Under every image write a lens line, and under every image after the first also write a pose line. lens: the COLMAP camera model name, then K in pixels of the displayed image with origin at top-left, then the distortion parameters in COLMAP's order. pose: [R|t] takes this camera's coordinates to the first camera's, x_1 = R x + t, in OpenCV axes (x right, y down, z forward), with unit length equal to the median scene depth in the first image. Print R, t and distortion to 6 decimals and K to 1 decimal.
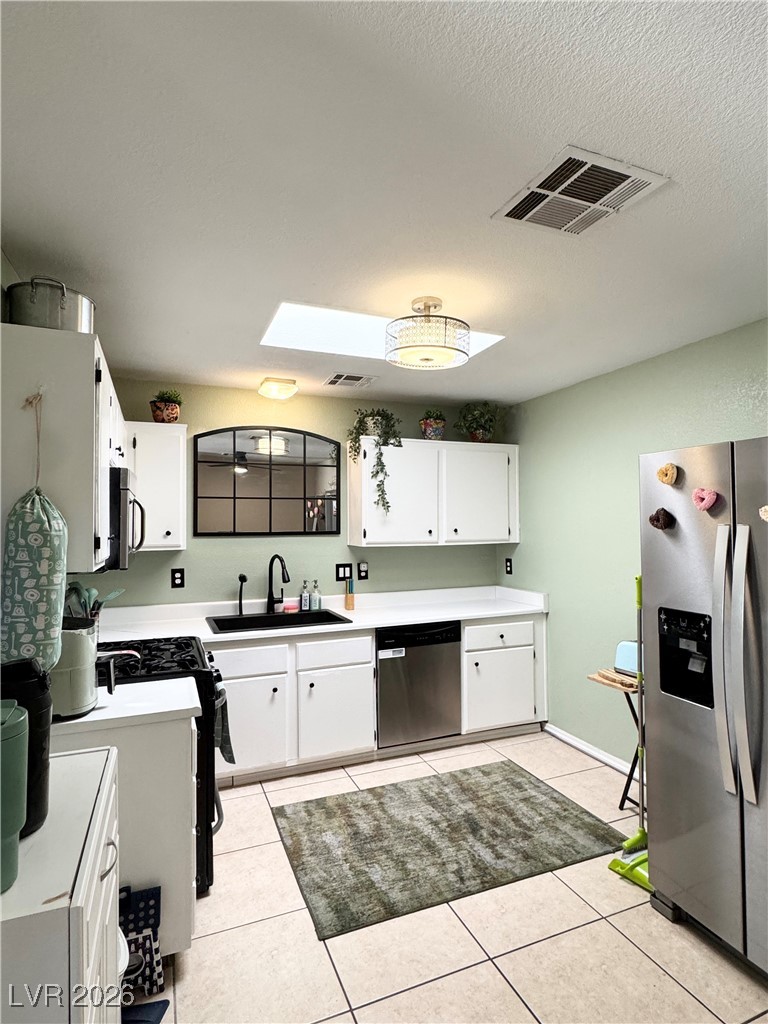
lens RADIAL K [[544.2, 0, 395.5], [0, 544.2, 509.3], [0, 0, 1]] dist [0.001420, -0.000956]
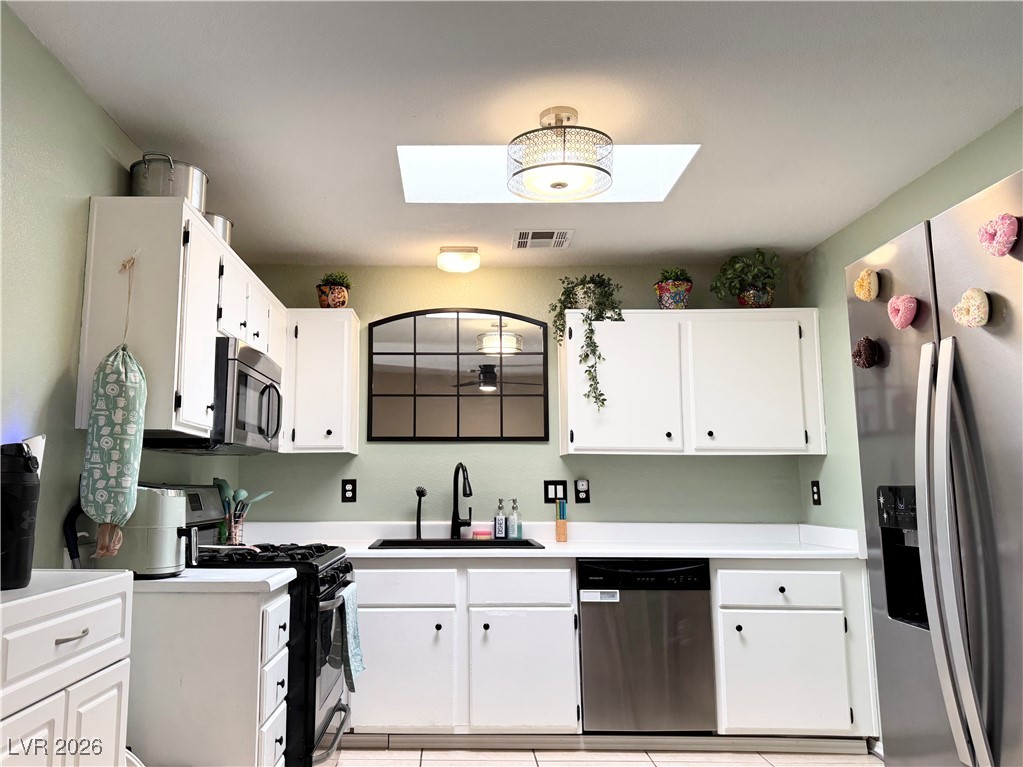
lens RADIAL K [[769.2, 0, 460.9], [0, 769.2, 377.5], [0, 0, 1]] dist [0.065543, -0.036447]
pose [[0.920948, -0.050525, -0.386397, 0.231446], [0.006382, 0.993382, -0.114682, 0.090433], [0.389634, 0.103150, 0.915175, -0.047464]]
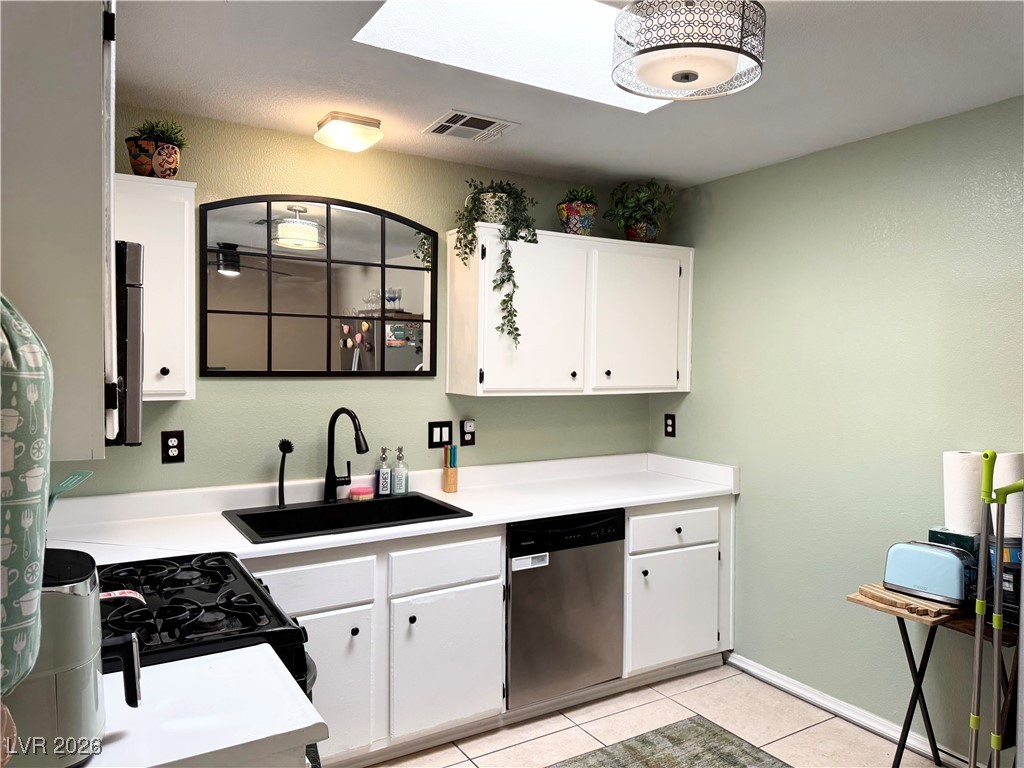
lens RADIAL K [[718.3, 0, 528.0], [0, 718.3, 376.4], [0, 0, 1]] dist [0.068723, -0.087859]
pose [[0.987378, 0.014843, 0.157686, -0.144301], [-0.022683, 0.998588, 0.048030, 0.003571], [-0.156751, -0.051001, 0.986321, 0.163692]]
